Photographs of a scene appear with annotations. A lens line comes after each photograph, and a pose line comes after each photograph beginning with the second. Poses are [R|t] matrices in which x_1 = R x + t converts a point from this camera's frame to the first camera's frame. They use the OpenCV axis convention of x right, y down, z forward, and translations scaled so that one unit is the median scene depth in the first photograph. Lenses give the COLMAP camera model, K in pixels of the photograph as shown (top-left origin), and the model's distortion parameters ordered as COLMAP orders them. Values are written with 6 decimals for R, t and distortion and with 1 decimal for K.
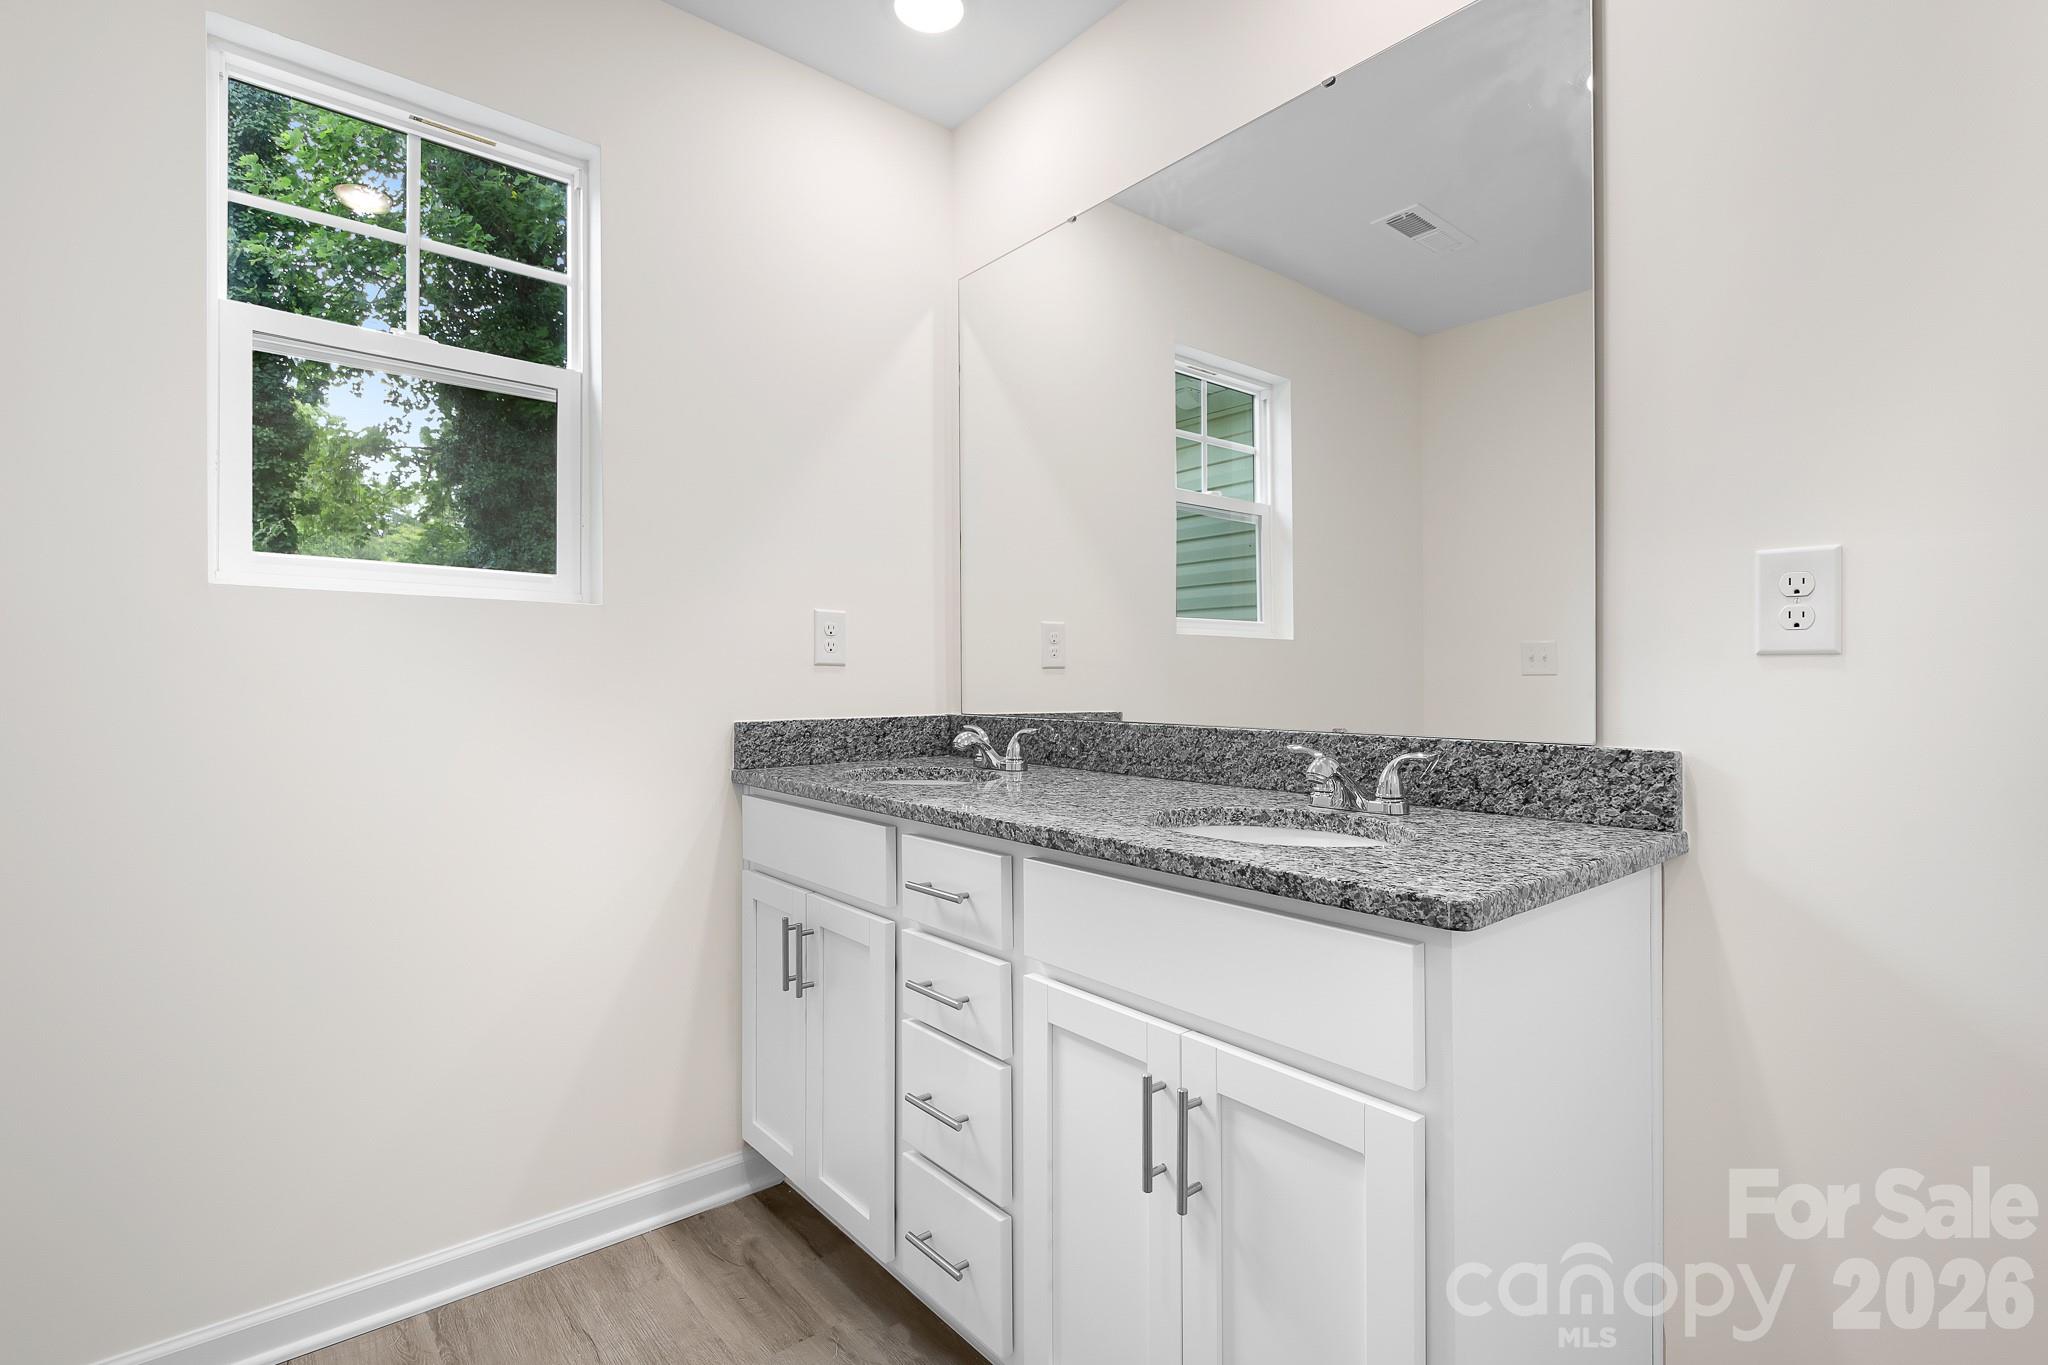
lens RADIAL K [[967.8, 0, 1032.1], [0, 967.8, 684.3], [0, 0, 1]] dist [0.012625, -0.003786]
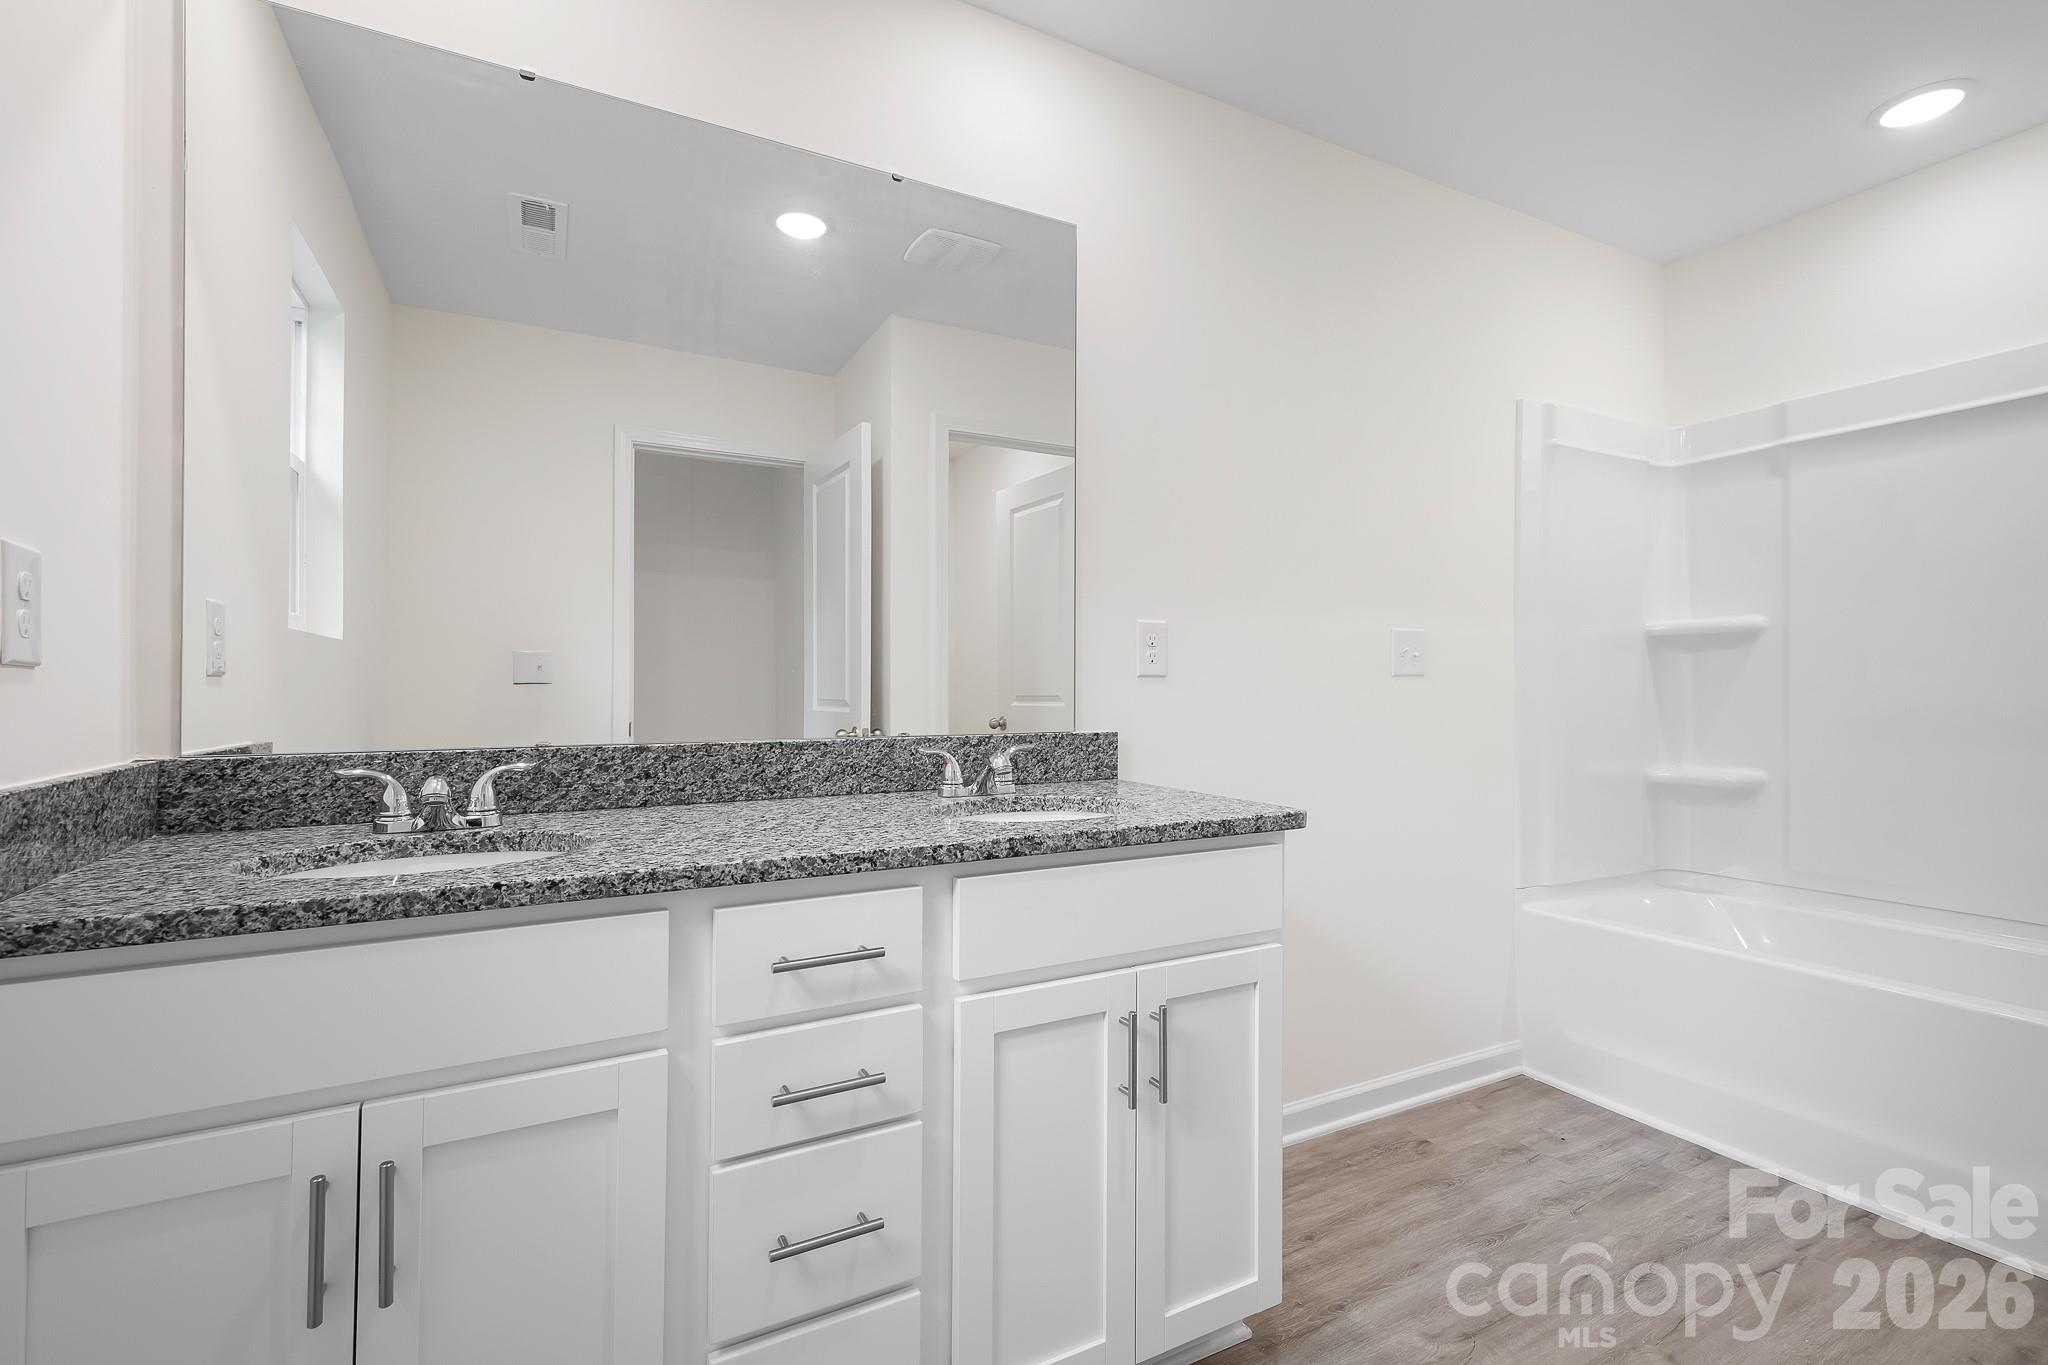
lens RADIAL K [[917.2, 0, 1047.2], [0, 917.2, 694.3], [0, 0, 1]] dist [0.013231, -0.001427]
pose [[0.190873, -0.007022, 0.981590, -0.862359], [0.006488, 0.999962, 0.005892, -0.007396], [-0.981593, 0.005244, 0.190911, 0.726779]]
